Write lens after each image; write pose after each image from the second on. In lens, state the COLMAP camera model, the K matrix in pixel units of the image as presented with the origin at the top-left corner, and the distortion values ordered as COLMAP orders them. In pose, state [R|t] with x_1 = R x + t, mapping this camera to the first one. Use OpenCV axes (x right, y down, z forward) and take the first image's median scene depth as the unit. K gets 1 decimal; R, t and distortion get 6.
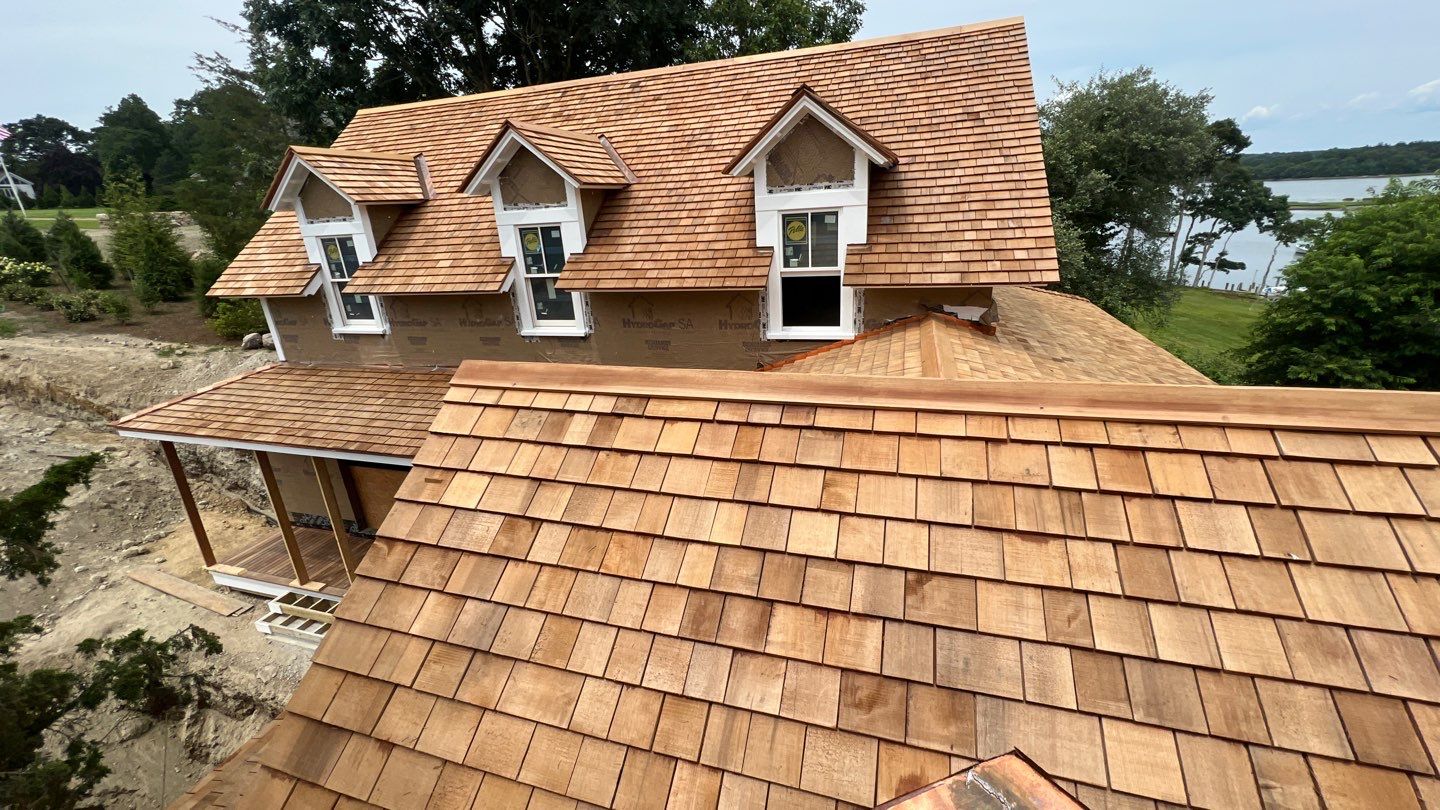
lens RADIAL K [[579.1, 0, 719.4], [0, 579.1, 405.0], [0, 0, 1]] dist [-0.002737, -0.000070]
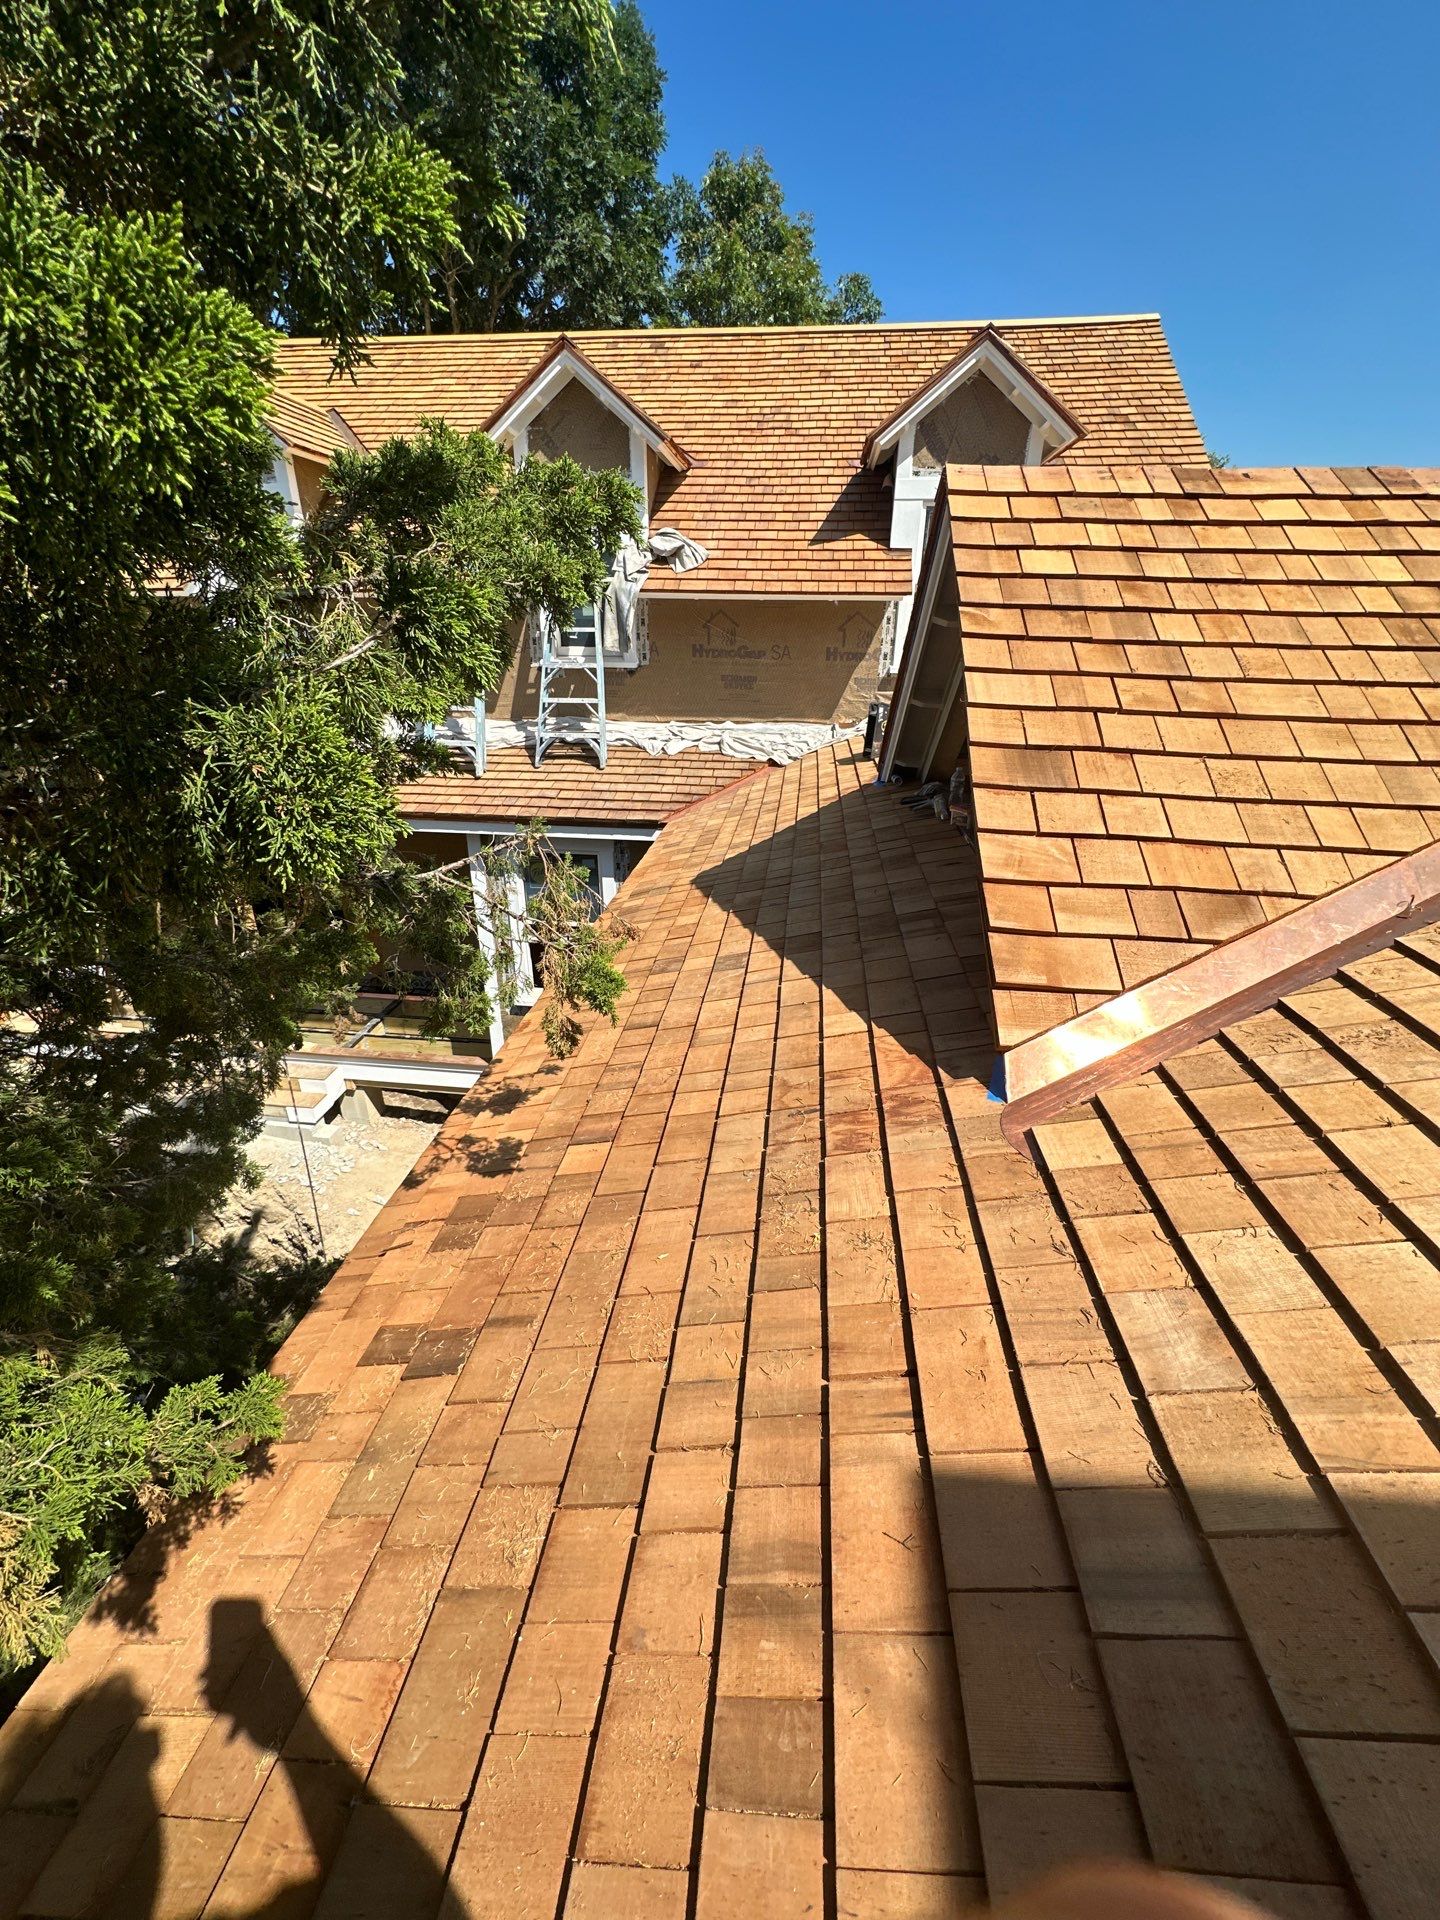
lens RADIAL K [[776.4, 0, 720.9], [0, 776.4, 960.4], [0, 0, 1]] dist [0.001356, 0.000074]
pose [[0.979069, -0.009436, 0.203309, -0.347350], [-0.004097, 0.997808, 0.066042, 0.203053], [-0.203487, -0.065493, 0.976885, -0.038207]]
